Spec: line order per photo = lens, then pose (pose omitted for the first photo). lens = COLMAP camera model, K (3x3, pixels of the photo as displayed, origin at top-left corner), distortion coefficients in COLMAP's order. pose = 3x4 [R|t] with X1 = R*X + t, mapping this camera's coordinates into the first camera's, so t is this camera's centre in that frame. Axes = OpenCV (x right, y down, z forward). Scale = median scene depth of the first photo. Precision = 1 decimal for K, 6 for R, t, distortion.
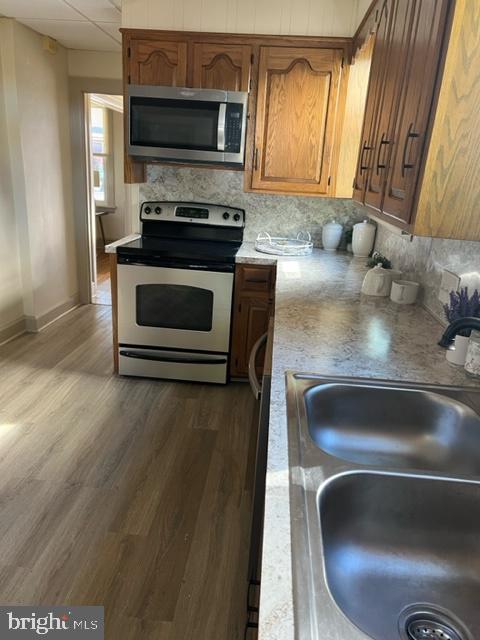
lens RADIAL K [[481.0, 0, 238.7], [0, 481.0, 322.9], [0, 0, 1]] dist [0.039024, -0.028574]
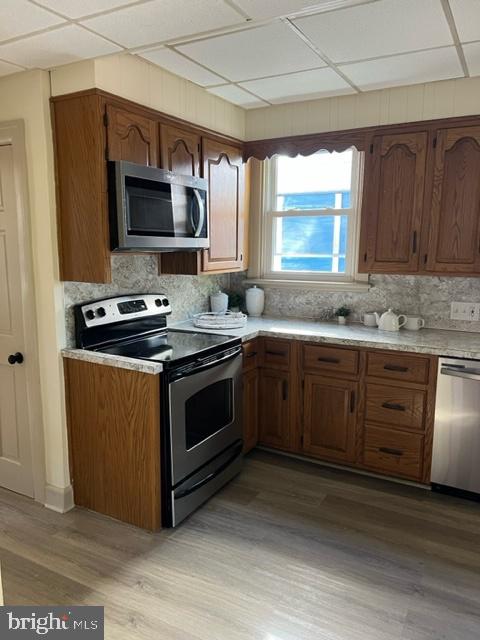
lens RADIAL K [[481.0, 0, 239.7], [0, 481.0, 322.1], [0, 0, 1]] dist [0.039024, -0.028574]
pose [[0.414615, -0.206738, 0.886202, -0.903848], [0.299278, 0.950657, 0.081755, -0.255426], [-0.859376, 0.231324, 0.456029, 0.550481]]
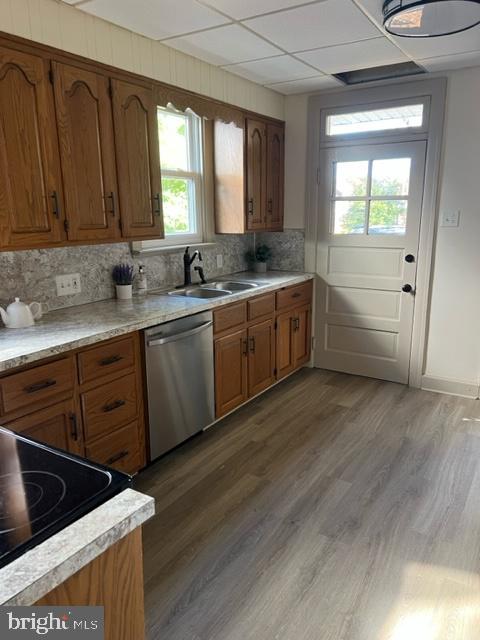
lens RADIAL K [[481.0, 0, 230.5], [0, 481.0, 325.4], [0, 0, 1]] dist [0.039024, -0.028574]
pose [[-0.879347, -0.163394, 0.447272, -0.462082], [0.102556, 0.852259, 0.512968, -0.430520], [-0.465007, 0.496947, -0.732674, 1.201042]]
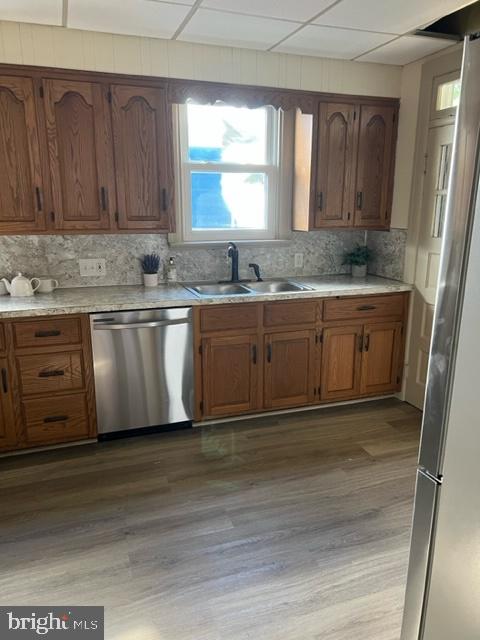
lens RADIAL K [[481.0, 0, 234.9], [0, 481.0, 322.5], [0, 0, 1]] dist [0.039024, -0.028574]
pose [[-0.403206, -0.282372, 0.870455, -0.878221], [0.256178, 0.878342, 0.403595, -0.294962], [-0.878520, 0.385723, -0.281815, 0.680806]]
